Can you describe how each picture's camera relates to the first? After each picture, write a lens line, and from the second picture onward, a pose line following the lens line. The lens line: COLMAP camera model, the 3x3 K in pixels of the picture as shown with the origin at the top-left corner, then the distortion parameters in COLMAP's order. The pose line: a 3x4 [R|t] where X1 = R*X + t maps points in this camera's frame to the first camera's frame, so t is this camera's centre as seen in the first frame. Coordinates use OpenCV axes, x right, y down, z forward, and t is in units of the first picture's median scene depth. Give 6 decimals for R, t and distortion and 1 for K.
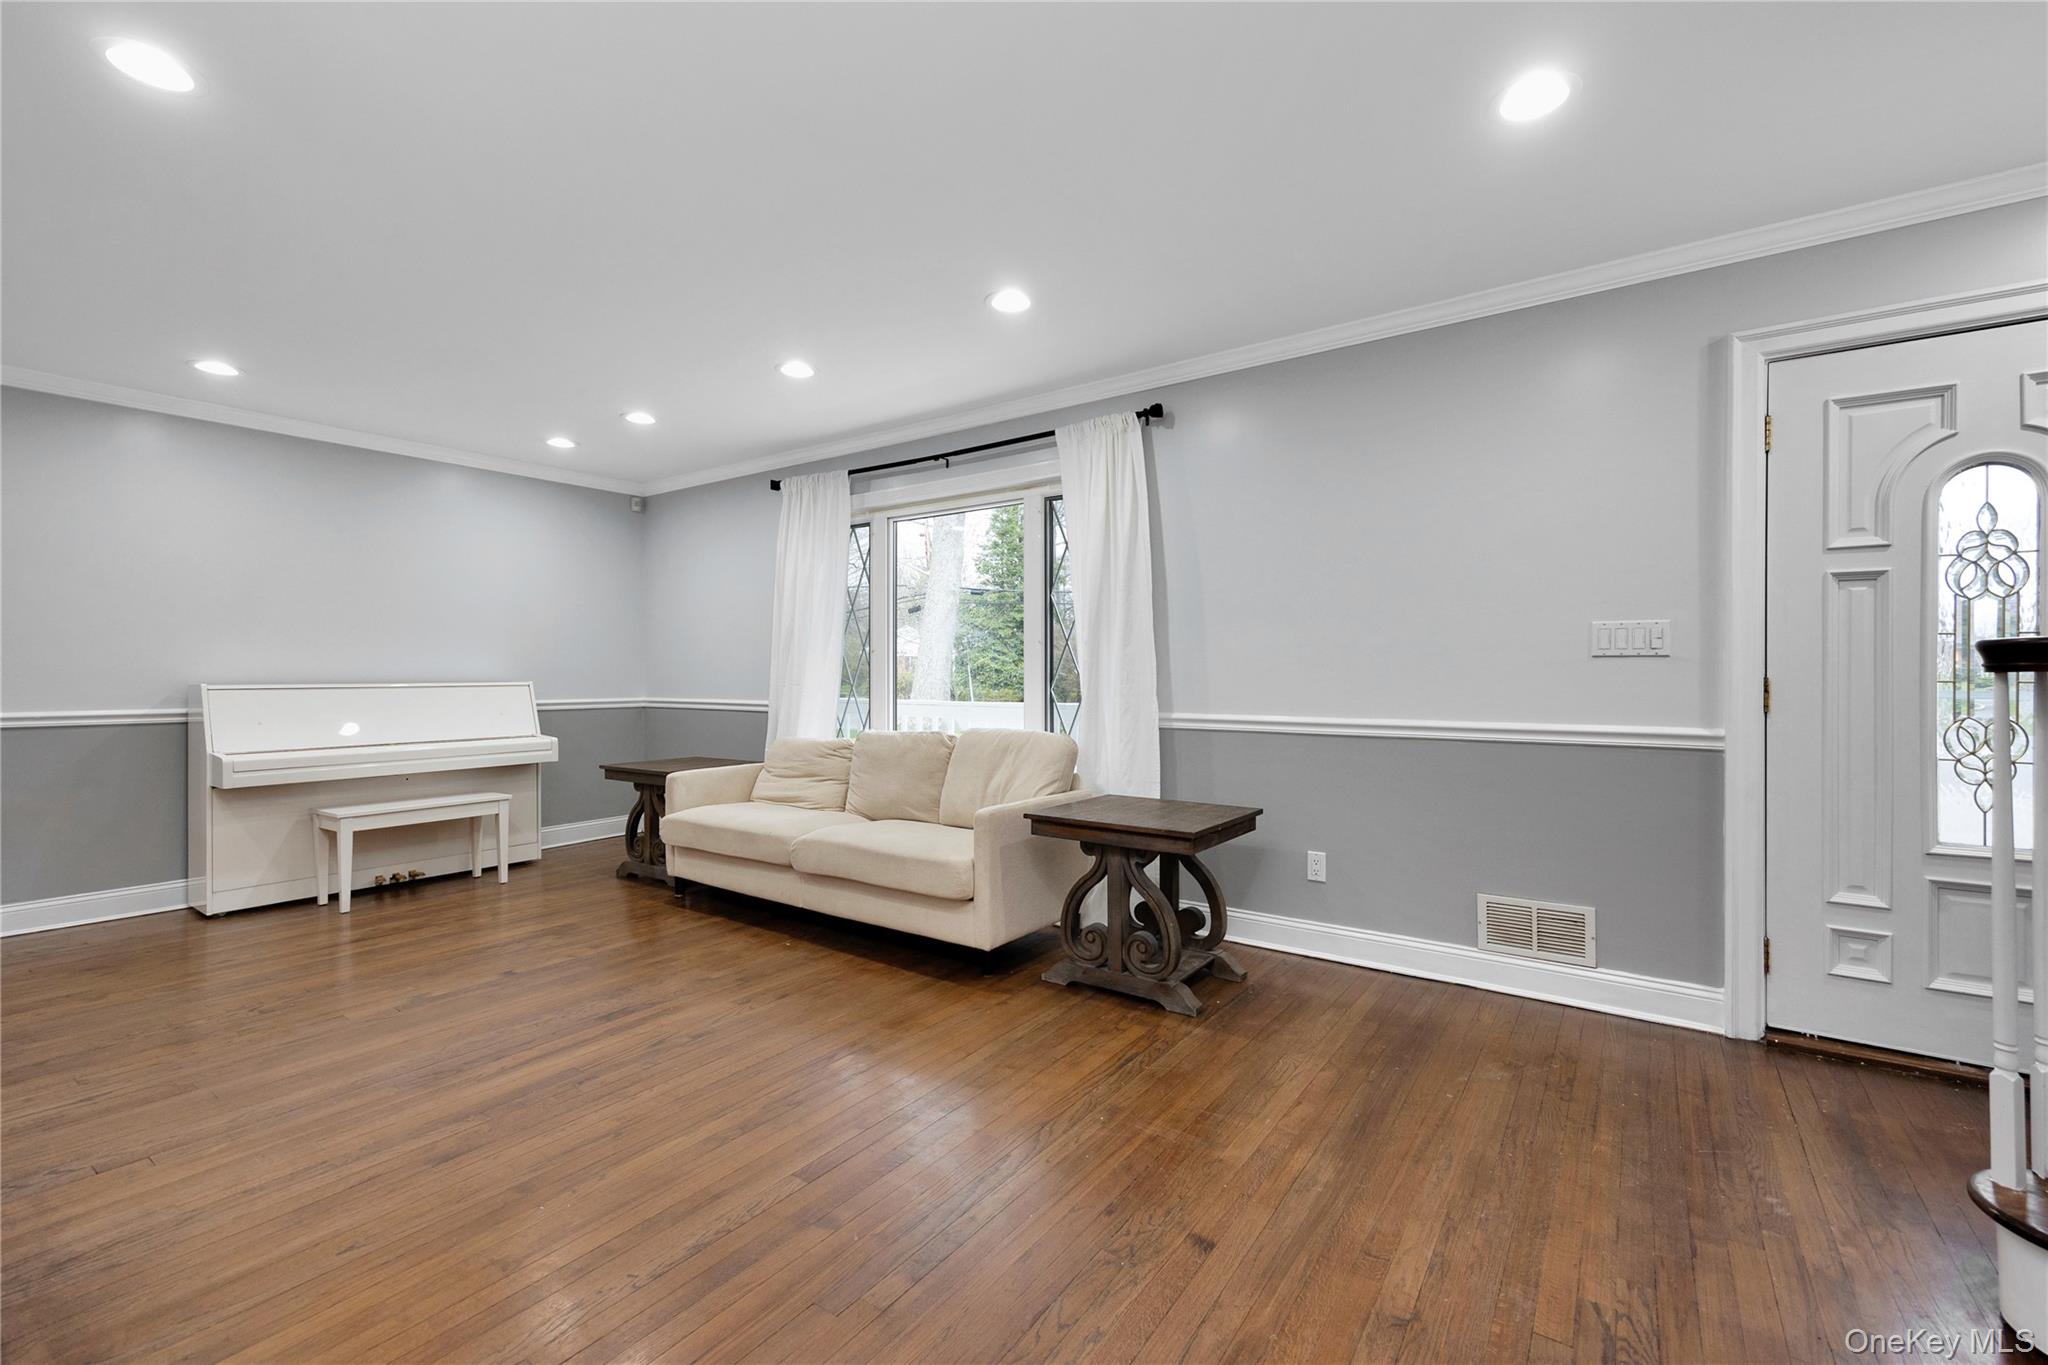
lens RADIAL K [[822.0, 0, 1048.4], [0, 822.0, 679.2], [0, 0, 1]] dist [0.002845, -0.000137]
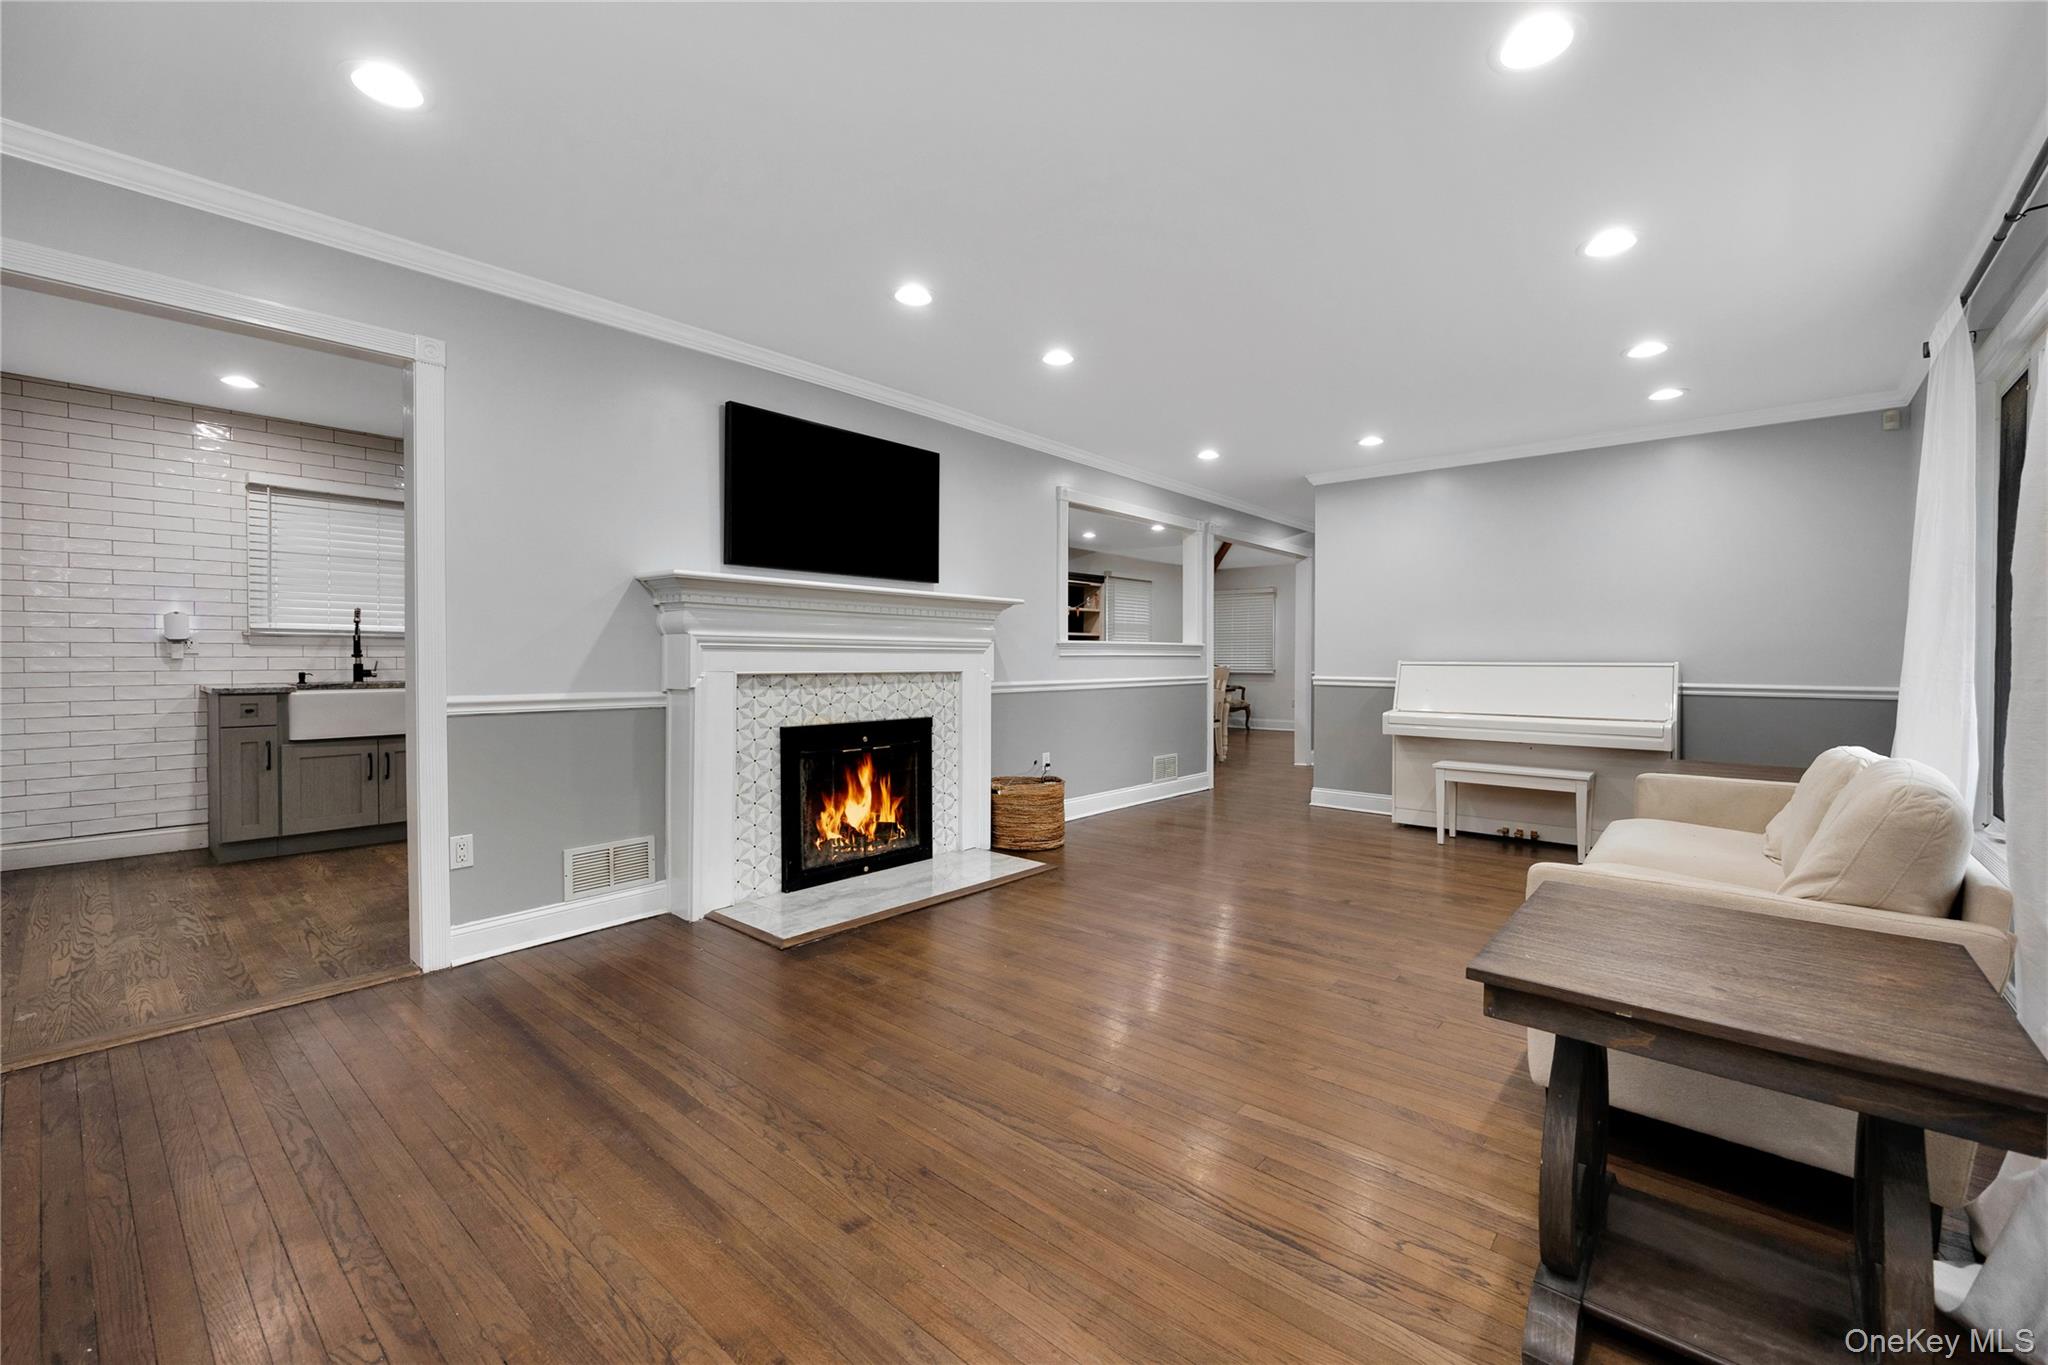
lens RADIAL K [[822.0, 0, 1048.4], [0, 822.0, 679.2], [0, 0, 1]] dist [0.002845, -0.000137]
pose [[-0.086686, 0.026583, -0.995881, 0.481253], [0.000828, 0.999646, 0.026611, -0.001708], [0.996235, 0.001483, -0.086677, 0.555154]]
